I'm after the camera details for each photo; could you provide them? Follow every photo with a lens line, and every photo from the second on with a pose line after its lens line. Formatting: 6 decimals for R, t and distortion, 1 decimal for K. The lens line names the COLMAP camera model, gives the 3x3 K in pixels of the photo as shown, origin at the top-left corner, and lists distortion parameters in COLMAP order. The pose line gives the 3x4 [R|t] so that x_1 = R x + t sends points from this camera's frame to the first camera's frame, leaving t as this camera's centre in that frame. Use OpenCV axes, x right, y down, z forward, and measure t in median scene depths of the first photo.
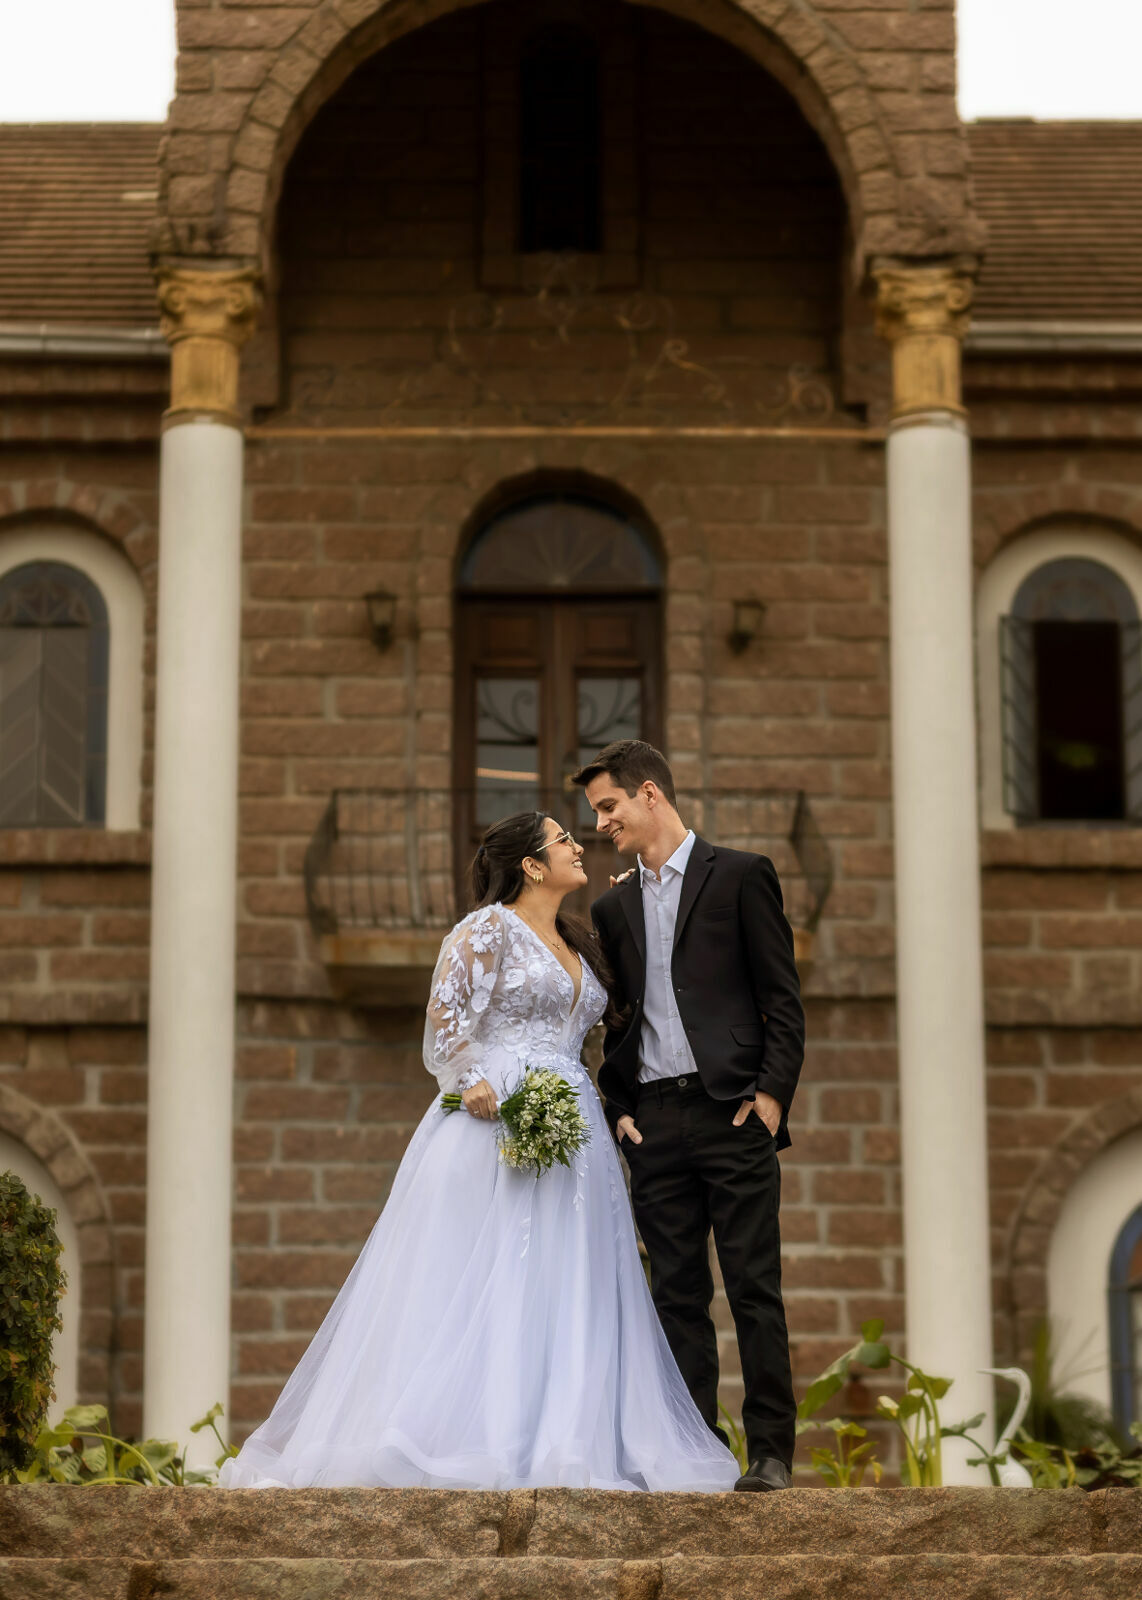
lens RADIAL K [[4228.1, 0, 561.3], [0, 4228.1, 841.5], [0, 0, 1]] dist [0.011502, -0.118929]
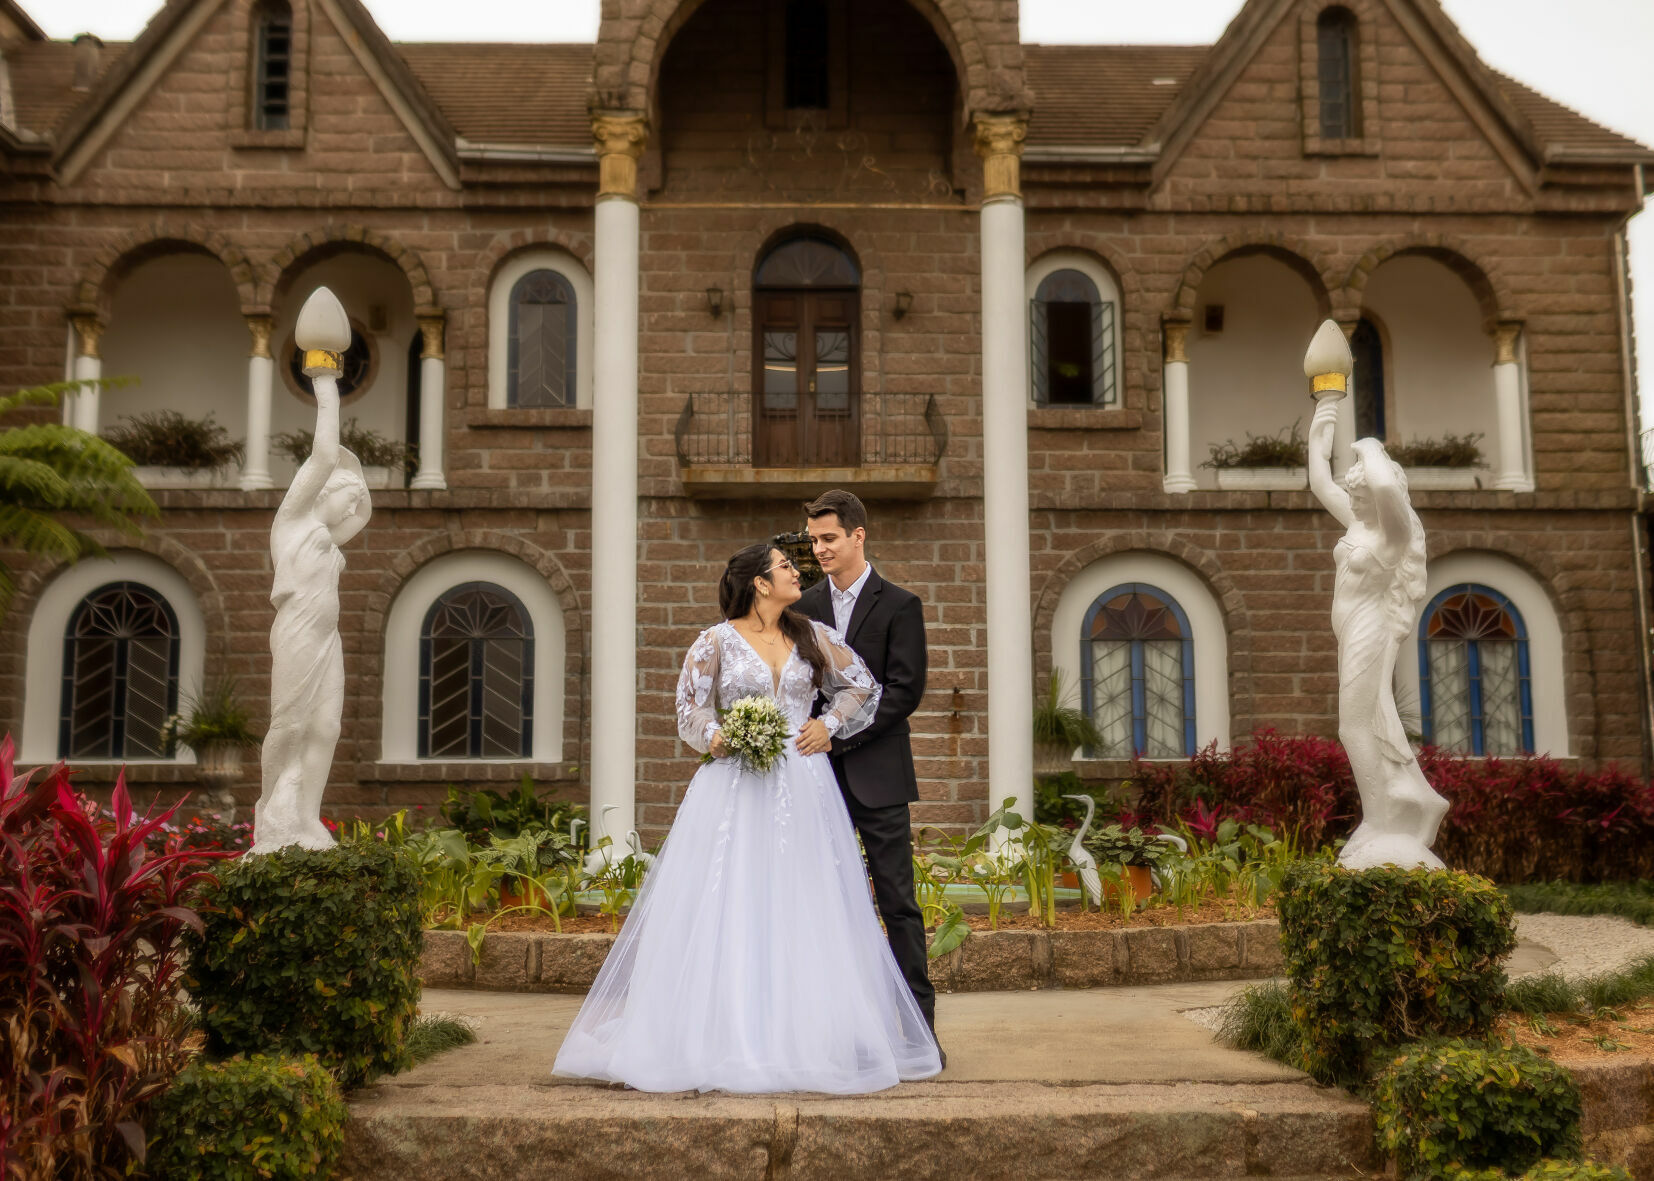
lens RADIAL K [[1703.9, 0, 847.1], [0, 1703.9, 562.2], [0, 0, 1]] dist [0.010196, 0.000826]
pose [[0.999694, -0.001237, 0.024705, -0.001525], [-0.001691, 0.992992, 0.118166, -0.026960], [-0.024678, -0.118172, 0.992686, 0.212155]]
